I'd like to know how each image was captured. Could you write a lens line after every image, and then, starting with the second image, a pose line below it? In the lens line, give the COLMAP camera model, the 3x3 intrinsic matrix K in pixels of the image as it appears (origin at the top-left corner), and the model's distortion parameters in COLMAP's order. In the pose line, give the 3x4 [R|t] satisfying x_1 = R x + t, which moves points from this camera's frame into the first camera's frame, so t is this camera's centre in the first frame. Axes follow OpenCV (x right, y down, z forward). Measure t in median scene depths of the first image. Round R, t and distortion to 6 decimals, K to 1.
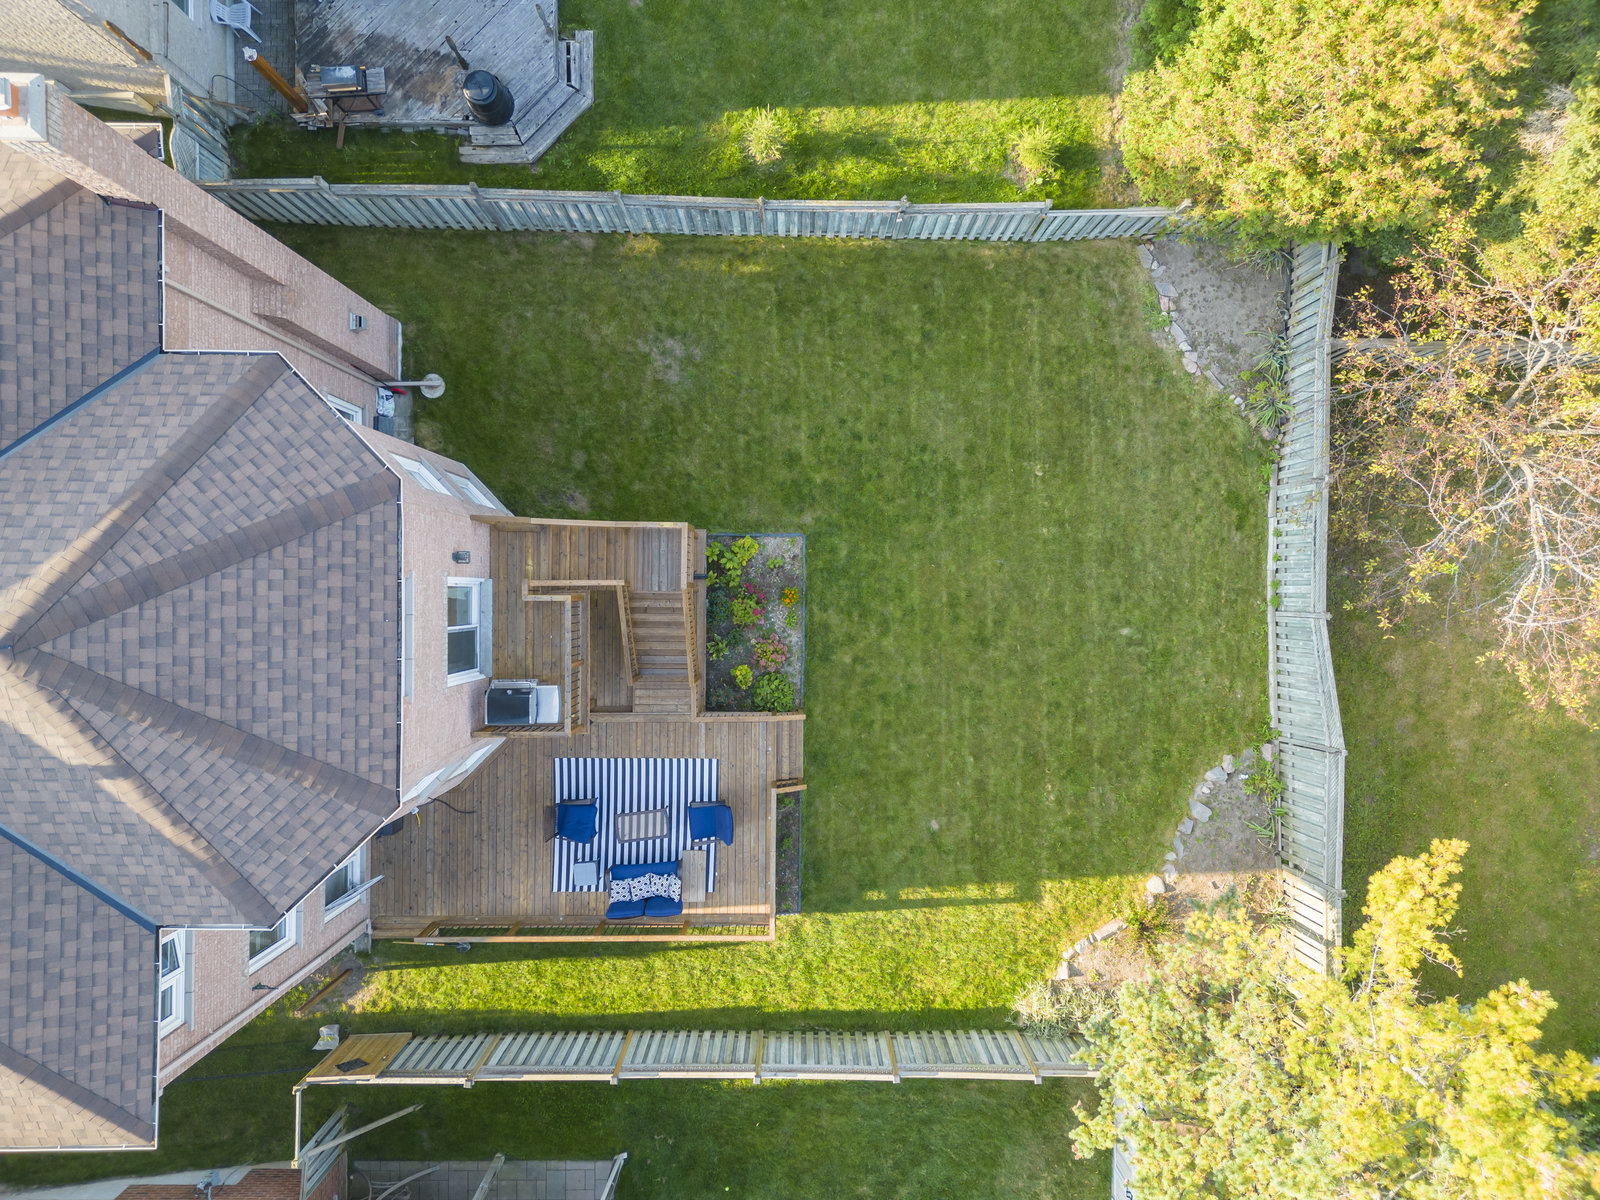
lens RADIAL K [[1123.6, 0, 801.4], [0, 1123.6, 592.1], [0, 0, 1]] dist [0.038412, -0.012804]
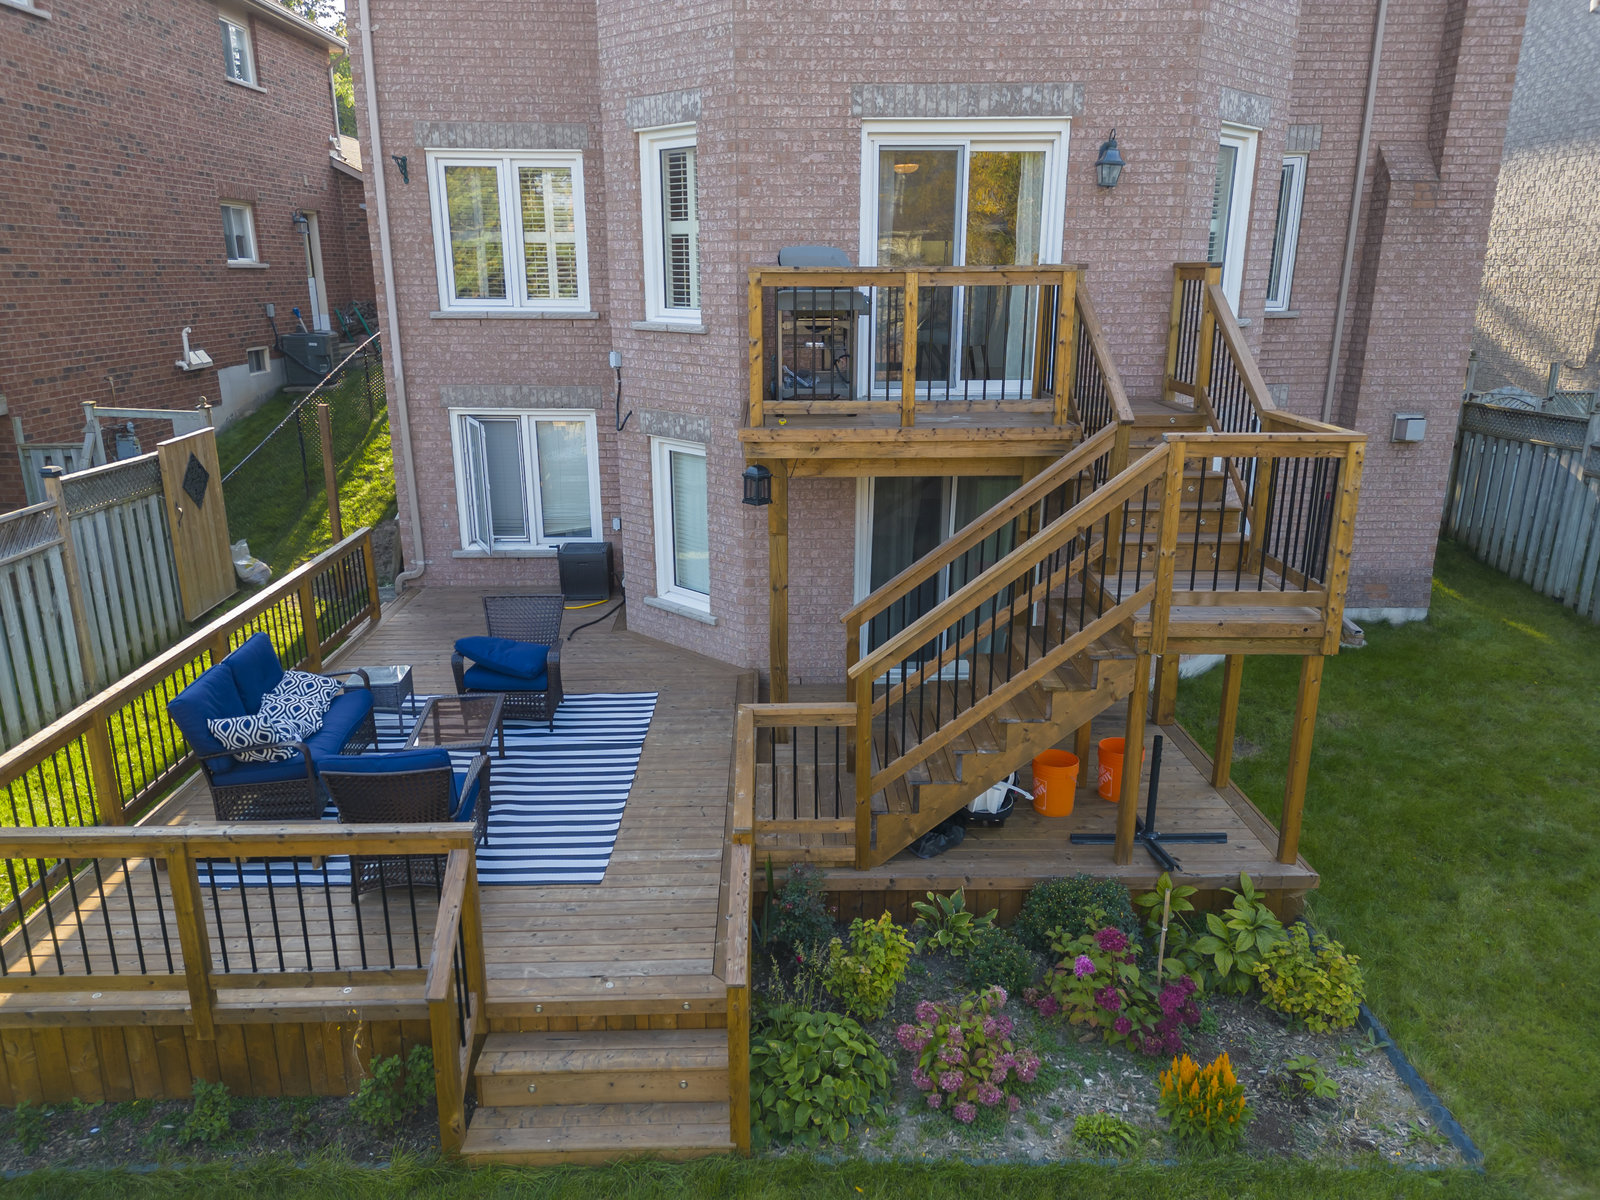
lens RADIAL K [[1123.6, 0, 796.6], [0, 1123.6, 600.6], [0, 0, 1]] dist [0.038412, -0.012804]
pose [[0.021322, 0.290090, -0.956762, 0.198705], [-0.999767, 0.002984, -0.021375, 0.097688], [-0.003345, 0.956995, 0.290086, 0.806059]]
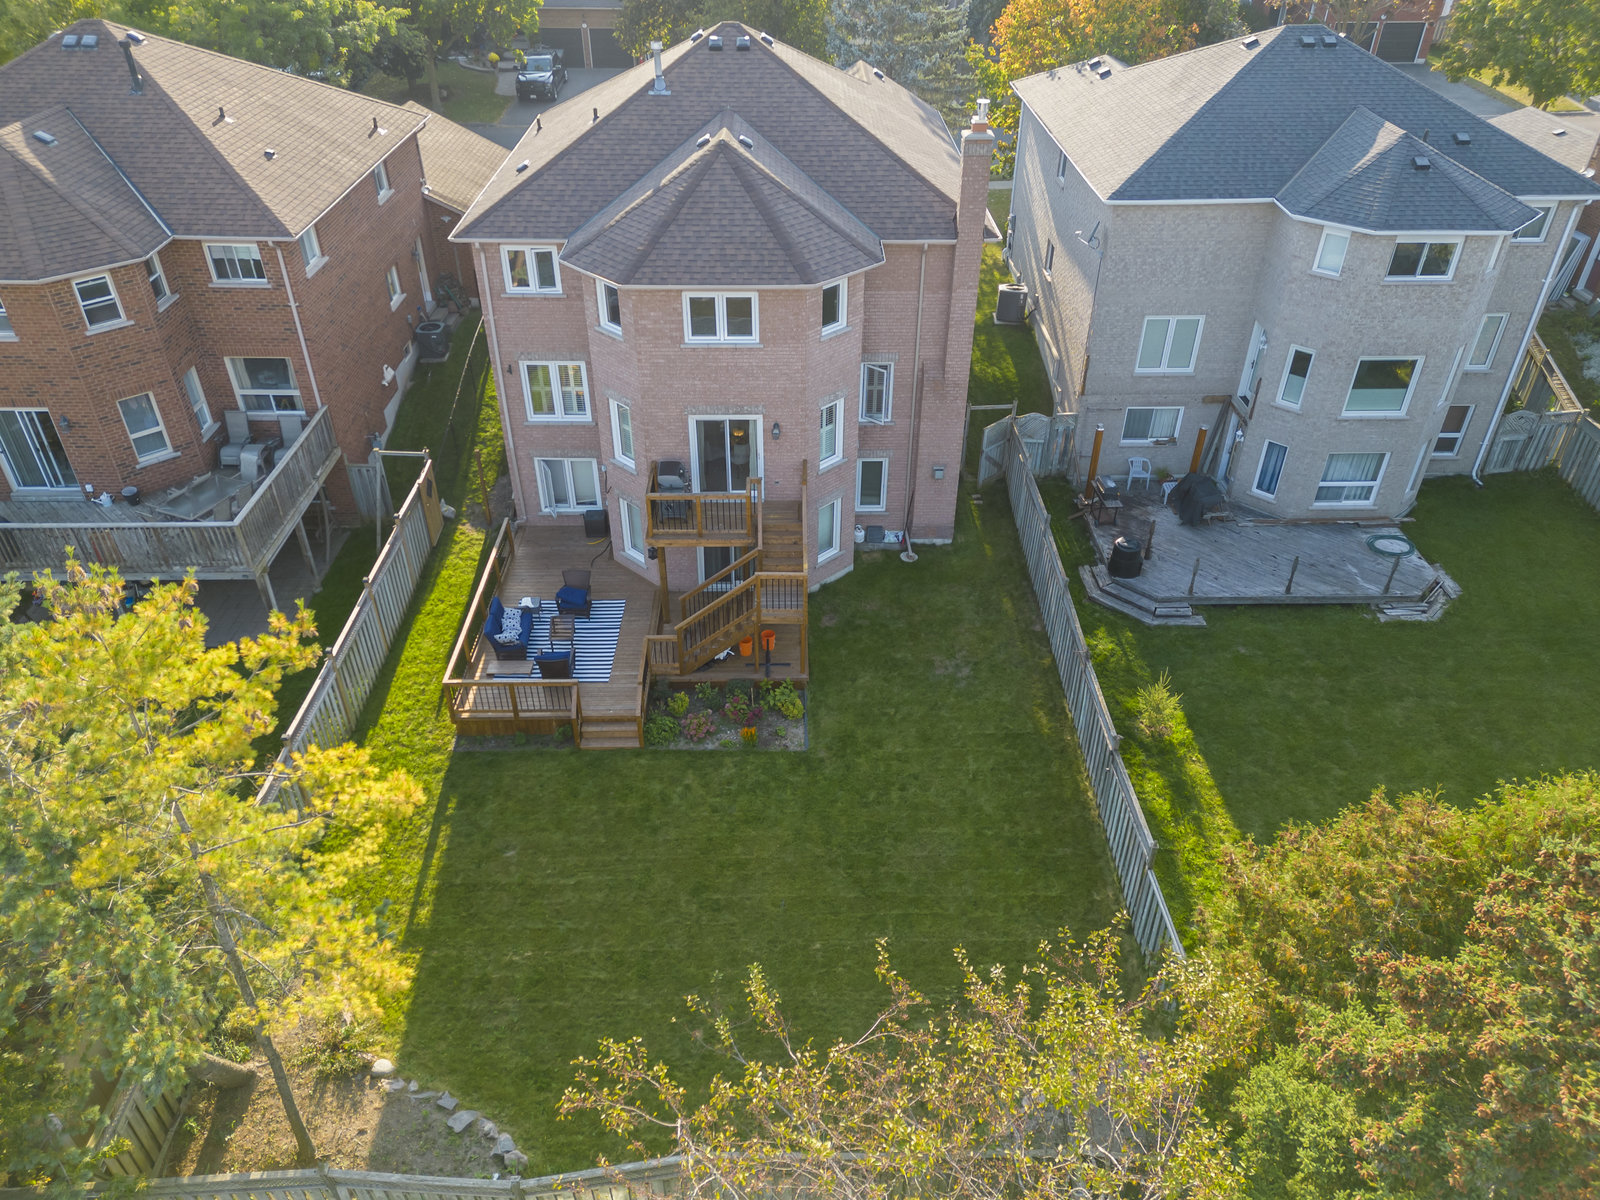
lens RADIAL K [[1123.6, 0, 812.6], [0, 1123.6, 594.7], [0, 0, 1]] dist [0.038412, -0.012804]
pose [[0.024990, 0.580597, -0.813808, 0.786717], [-0.999632, 0.005907, -0.026481, -0.028383], [-0.010568, 0.814170, 0.580531, 0.252339]]
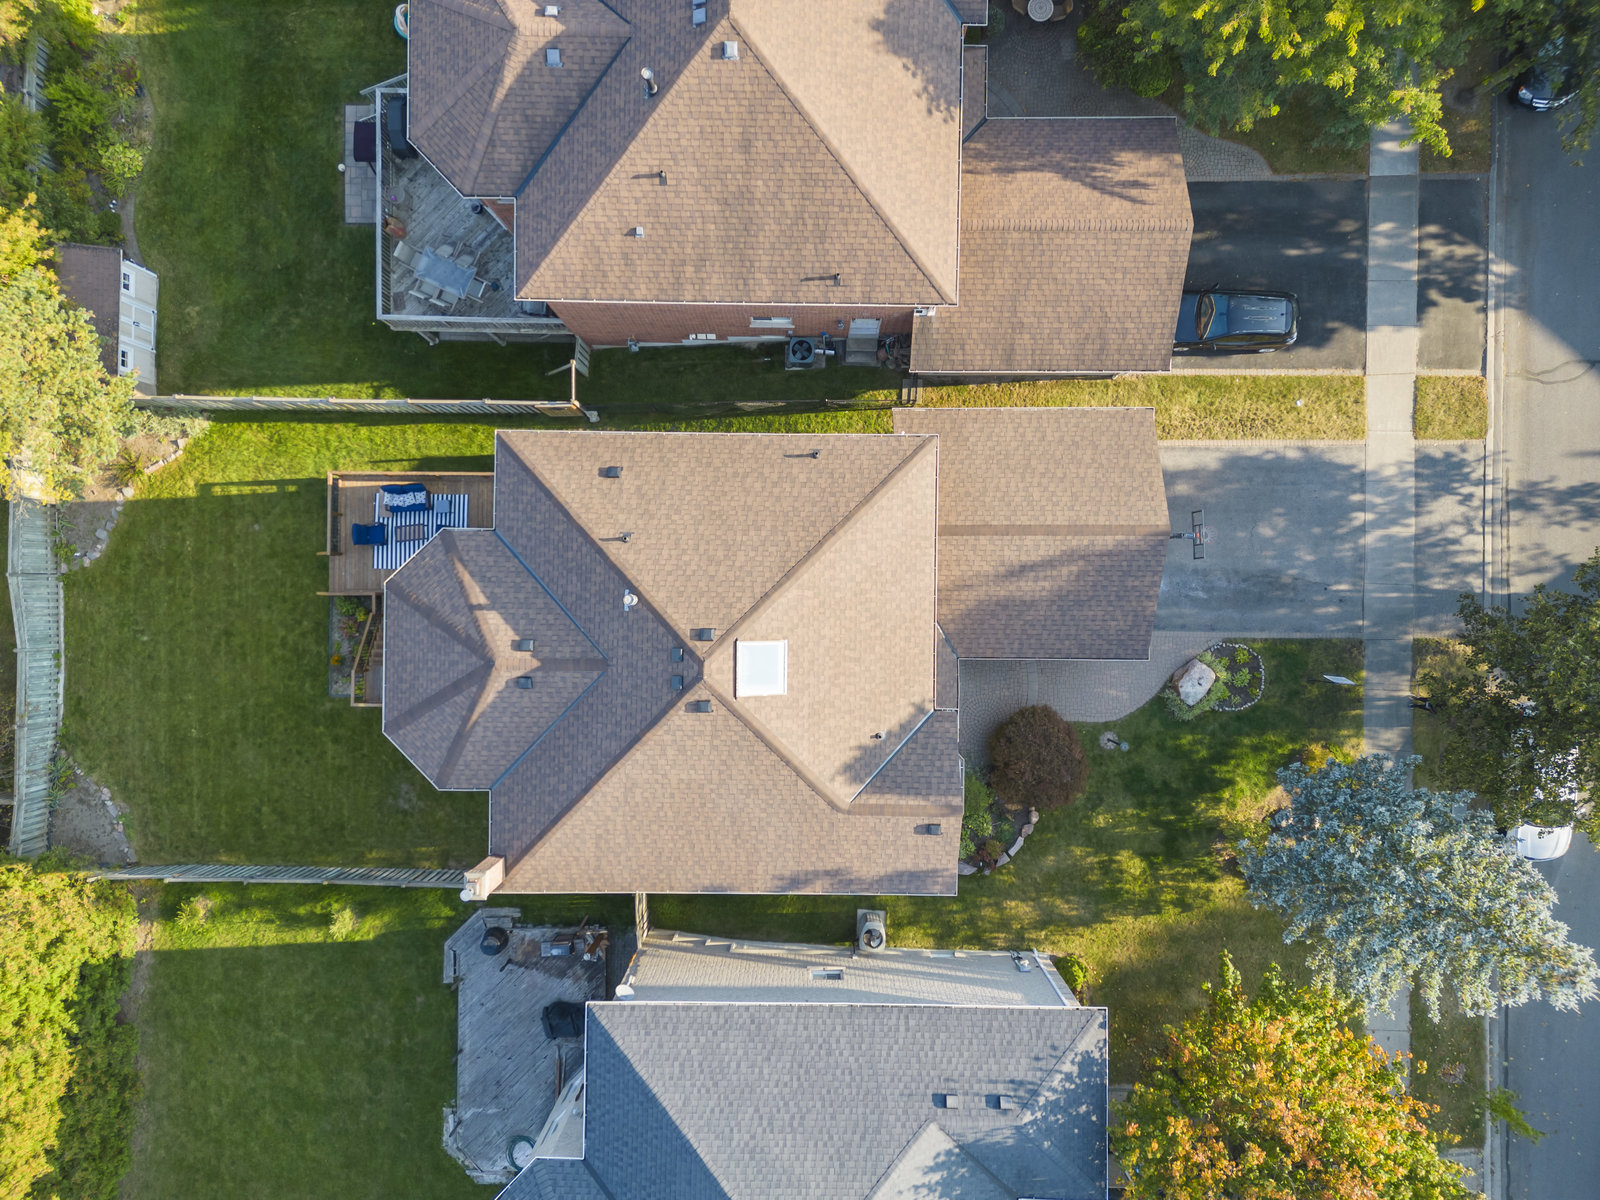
lens RADIAL K [[1123.6, 0, 800.6], [0, 1123.6, 603.8], [0, 0, 1]] dist [0.038412, -0.012804]
pose [[-0.999908, -0.008099, 0.010922, -0.739137], [0.008116, -0.999966, 0.001504, 0.094285], [0.010909, 0.001593, 0.999939, -0.732848]]
